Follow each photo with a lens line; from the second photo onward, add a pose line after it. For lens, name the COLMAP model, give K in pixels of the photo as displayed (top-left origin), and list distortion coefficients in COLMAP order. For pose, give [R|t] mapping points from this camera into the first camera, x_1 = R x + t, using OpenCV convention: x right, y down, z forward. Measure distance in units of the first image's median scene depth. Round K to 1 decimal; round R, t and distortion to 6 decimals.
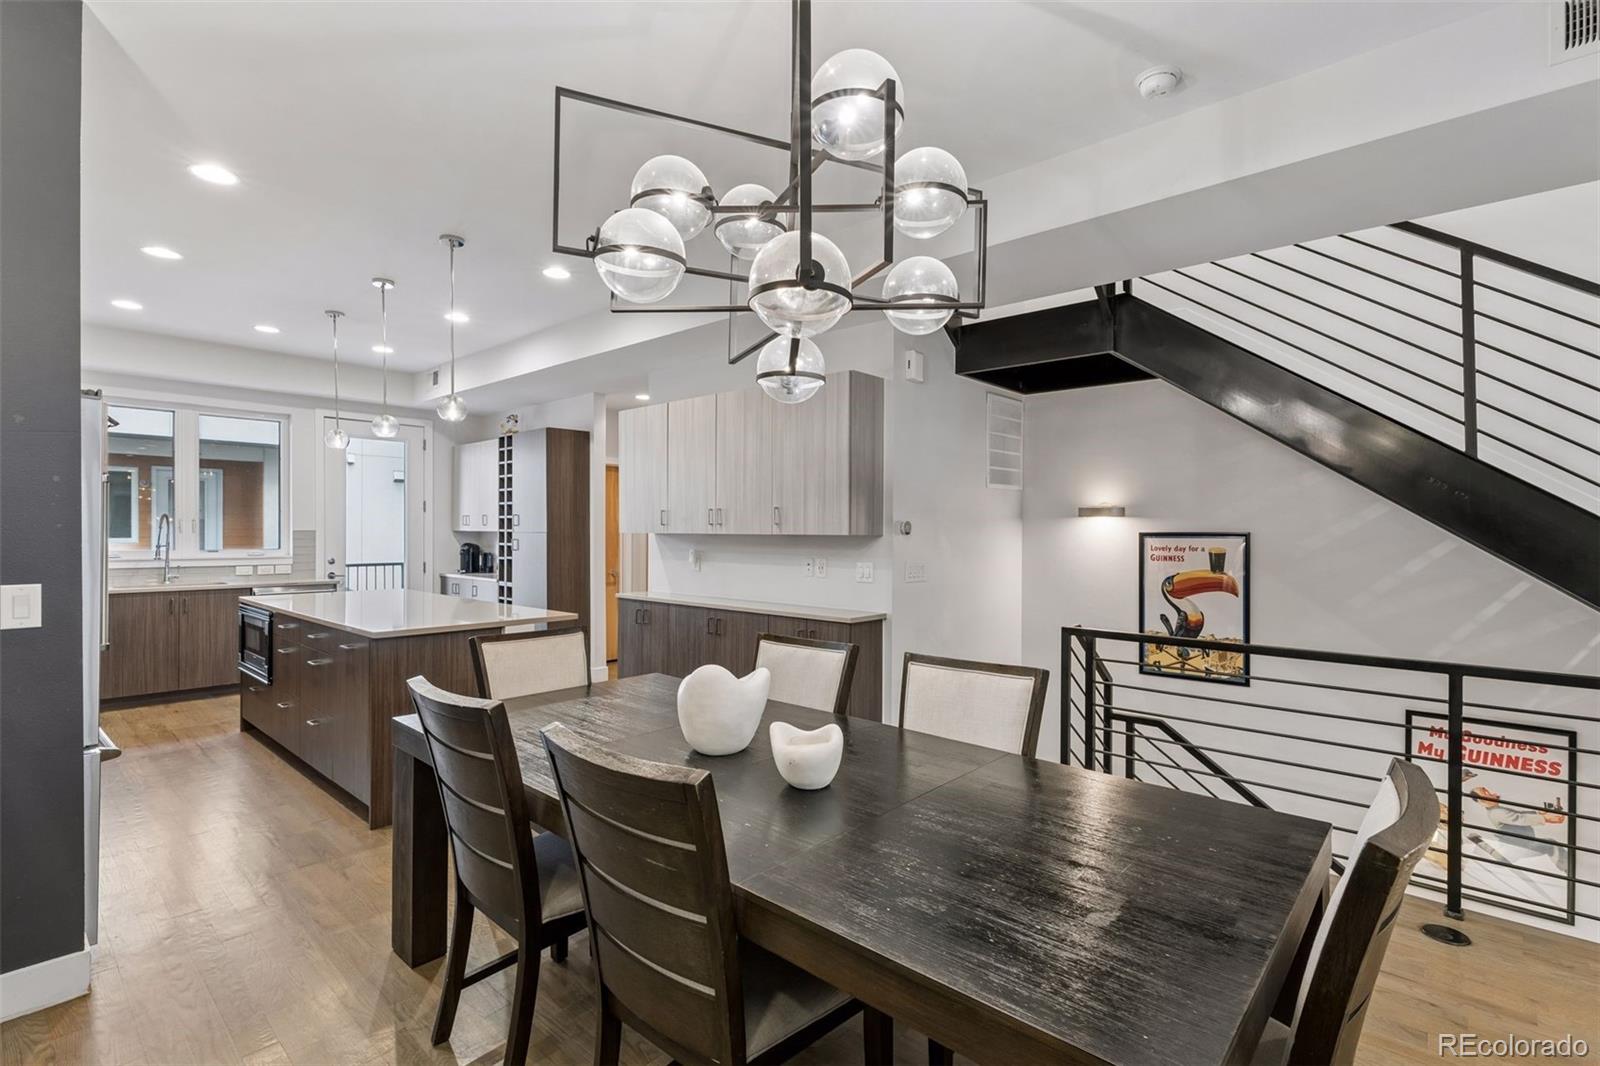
lens RADIAL K [[738.6, 0, 806.9], [0, 738.6, 532.5], [0, 0, 1]] dist [0.000814, 0.000624]
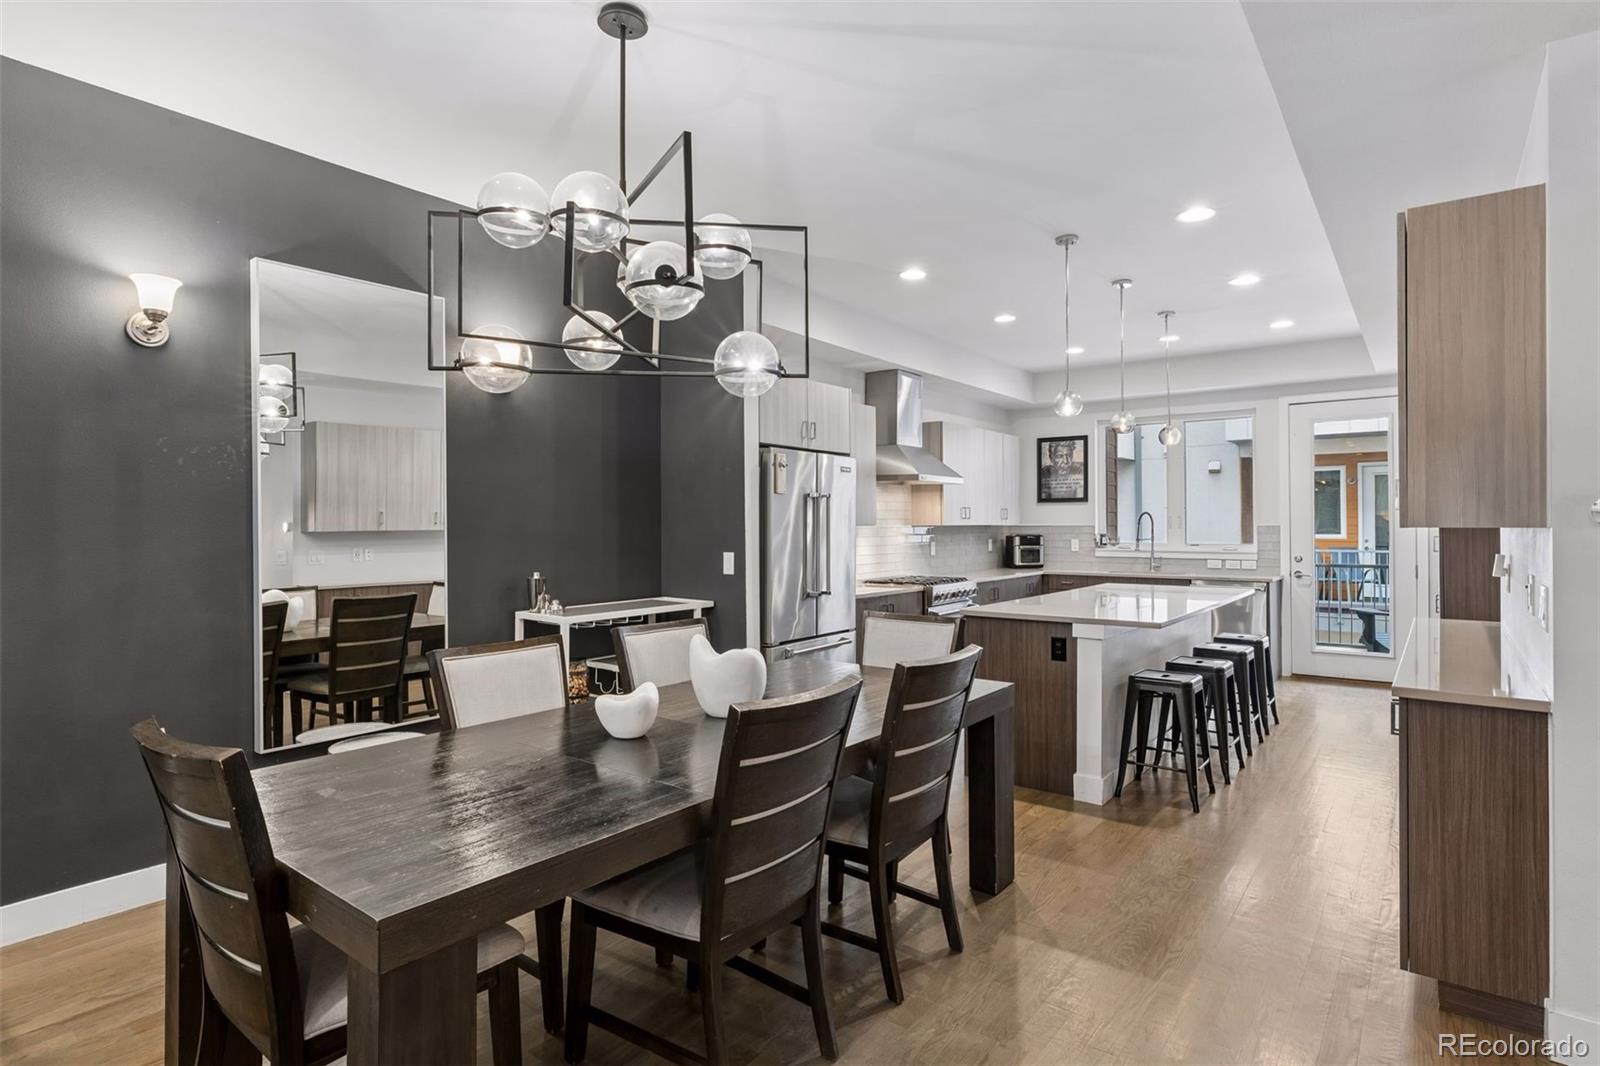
lens RADIAL K [[830.6, 0, 799.4], [0, 830.6, 523.8], [0, 0, 1]] dist [-0.004882, -0.000114]
pose [[0.068727, -0.006920, -0.997612, 0.392953], [-0.001128, 0.999975, -0.007014, 0.003489], [0.997635, 0.001608, 0.068717, 0.343436]]
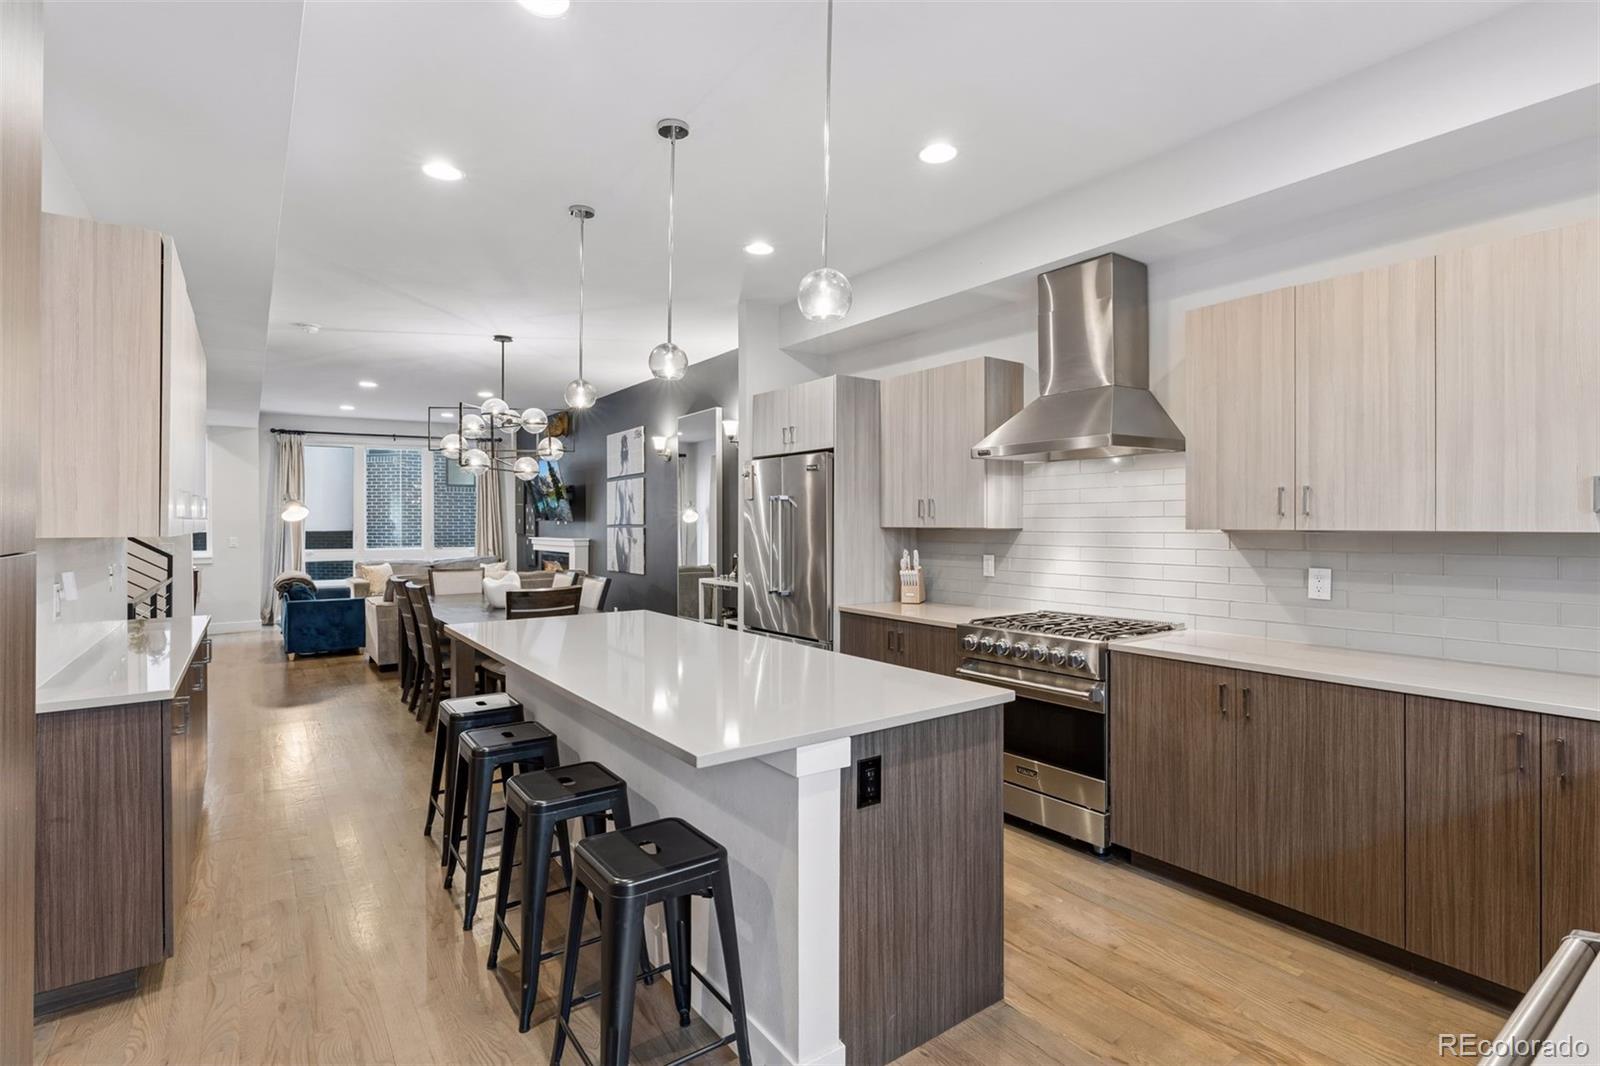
lens RADIAL K [[759.5, 0, 825.3], [0, 759.5, 535.2], [0, 0, 1]] dist [0.002220, 0.000078]
pose [[-0.979729, -0.006337, 0.200226, -0.596028], [-0.001780, 0.999735, 0.022932, -0.009867], [-0.200318, 0.022111, -0.979481, 1.150284]]
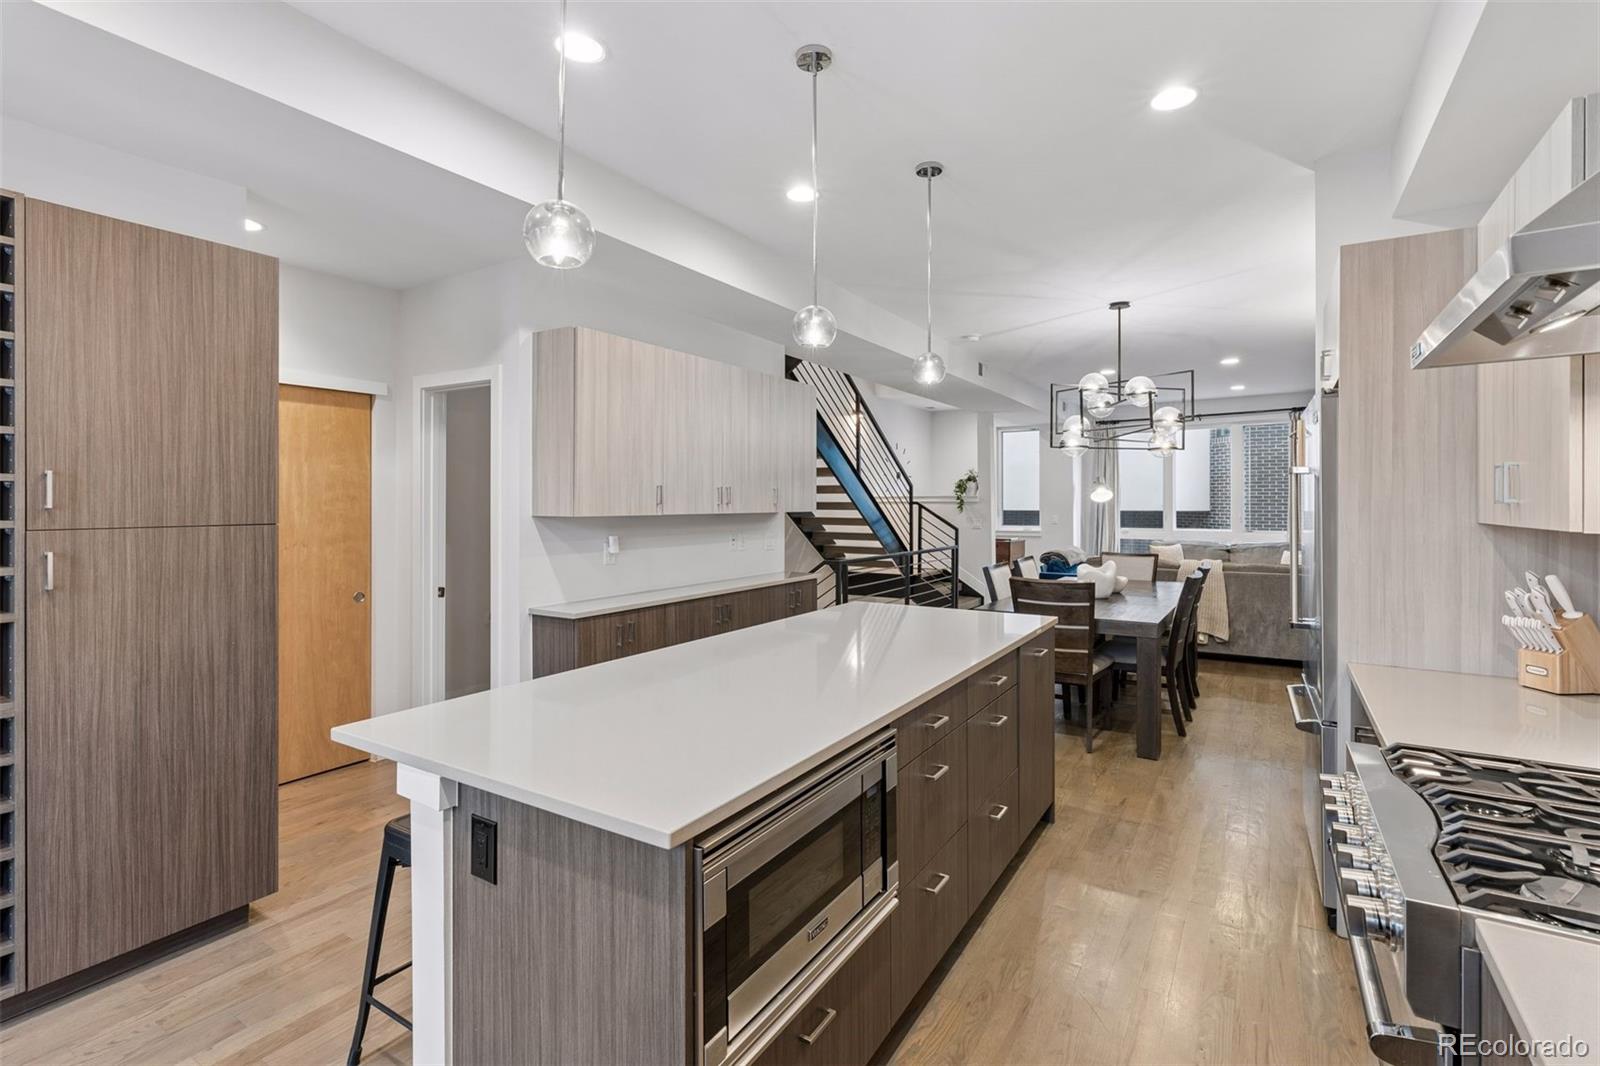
lens RADIAL K [[749.1, 0, 804.0], [0, 749.1, 501.1], [0, 0, 1]] dist [0.000497, 0.000164]
pose [[-0.164468, -0.005462, 0.986367, -0.802152], [0.002057, 0.999981, 0.005880, -0.014583], [-0.986380, 0.002996, -0.164453, 0.788889]]
